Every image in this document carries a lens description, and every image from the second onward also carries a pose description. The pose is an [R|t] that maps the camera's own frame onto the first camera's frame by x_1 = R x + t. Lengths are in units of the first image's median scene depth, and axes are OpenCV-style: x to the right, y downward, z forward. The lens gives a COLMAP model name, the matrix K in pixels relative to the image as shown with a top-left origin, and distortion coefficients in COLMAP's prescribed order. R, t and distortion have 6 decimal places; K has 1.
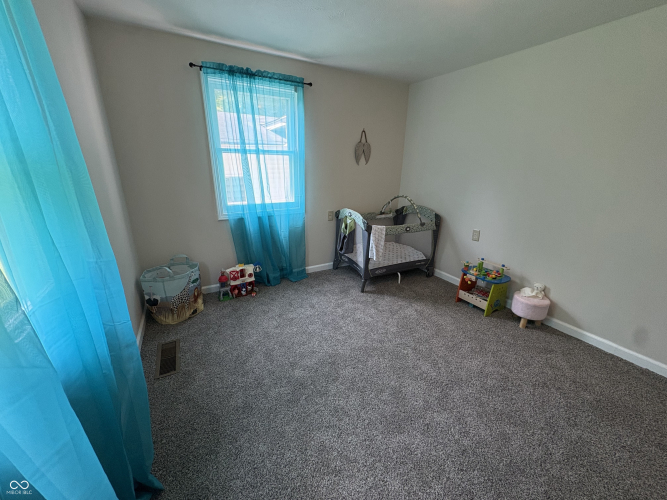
lens RADIAL K [[266.0, 0, 333.7], [0, 266.0, 249.3], [0, 0, 1]] dist [0.000103, -0.000058]
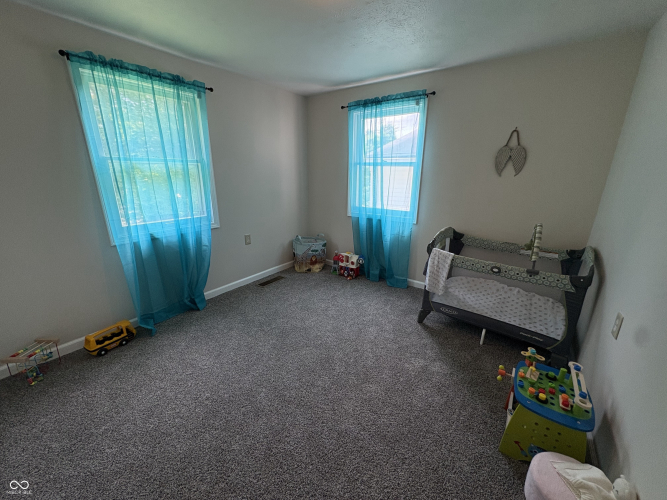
lens RADIAL K [[266.0, 0, 333.7], [0, 266.0, 249.0], [0, 0, 1]] dist [0.000103, -0.000058]
pose [[0.415729, 0.247882, -0.875056, 0.713841], [-0.279176, 0.950472, 0.136613, -0.108598], [0.865581, 0.187501, 0.464342, 0.330057]]
